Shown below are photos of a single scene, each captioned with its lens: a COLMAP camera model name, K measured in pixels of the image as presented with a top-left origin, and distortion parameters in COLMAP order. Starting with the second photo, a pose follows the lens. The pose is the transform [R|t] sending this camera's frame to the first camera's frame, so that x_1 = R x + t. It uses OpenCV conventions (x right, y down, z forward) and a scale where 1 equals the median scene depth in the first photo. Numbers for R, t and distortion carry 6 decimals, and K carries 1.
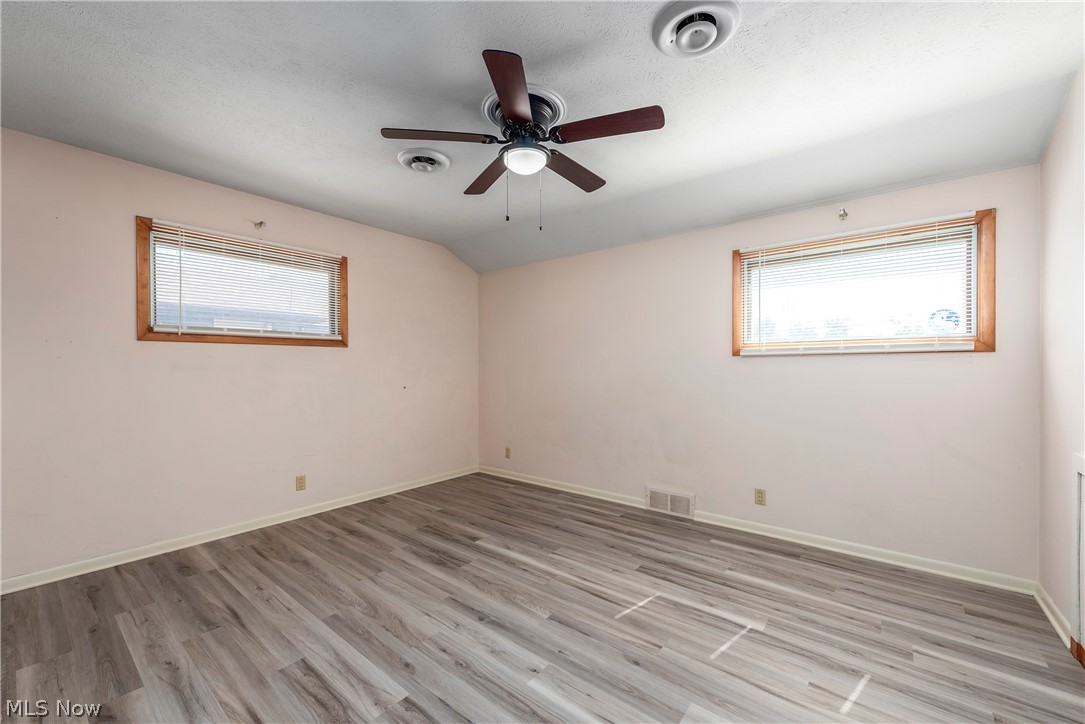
lens RADIAL K [[430.4, 0, 531.8], [0, 430.4, 363.0], [0, 0, 1]] dist [0.002131, -0.001212]
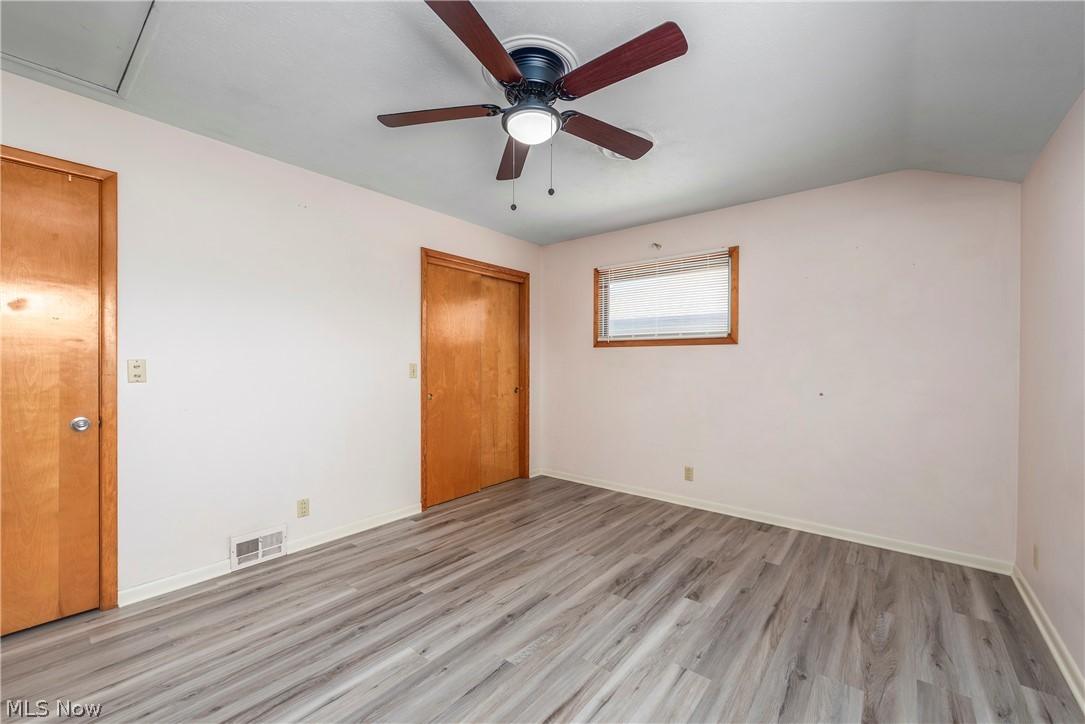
lens RADIAL K [[430.4, 0, 544.2], [0, 430.4, 363.4], [0, 0, 1]] dist [0.002131, -0.001212]
pose [[0.019547, 0.005284, -0.999795, 0.712727], [0.001928, 0.999984, 0.005323, -0.002531], [0.999807, -0.002032, 0.019537, 0.847880]]
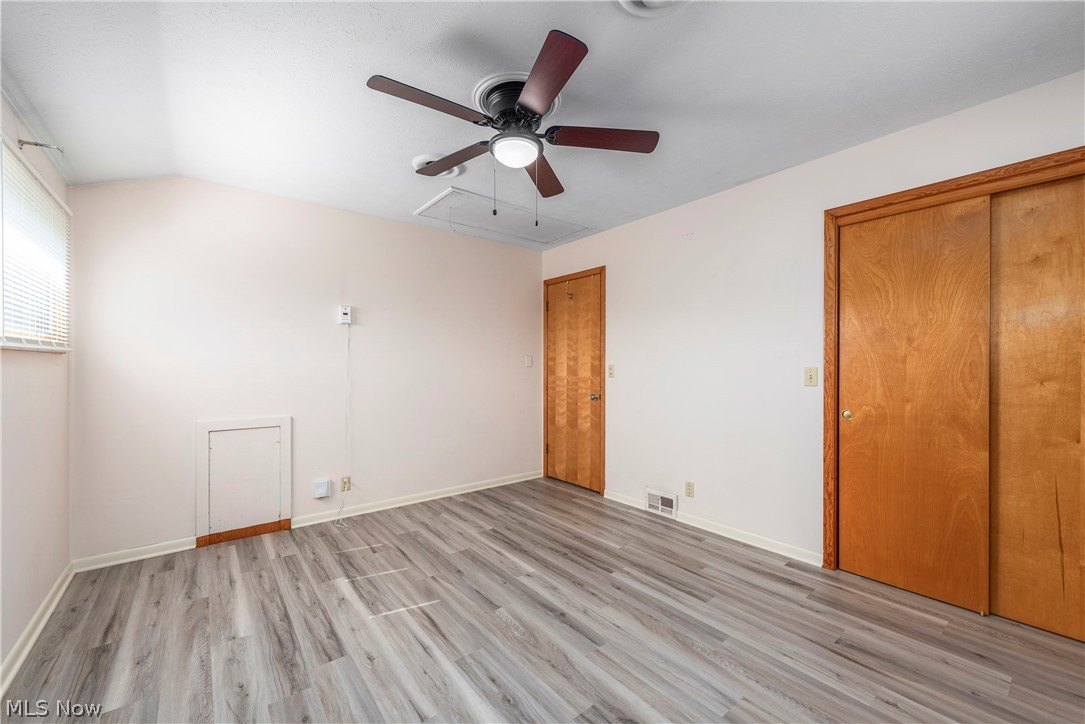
lens RADIAL K [[430.4, 0, 544.6], [0, 430.4, 367.4], [0, 0, 1]] dist [0.002131, -0.001212]
pose [[-0.982362, 0.000624, 0.186989, -0.213527], [0.000434, 0.999999, -0.001056, 0.004729], [-0.186989, -0.000956, -0.982361, 1.611927]]
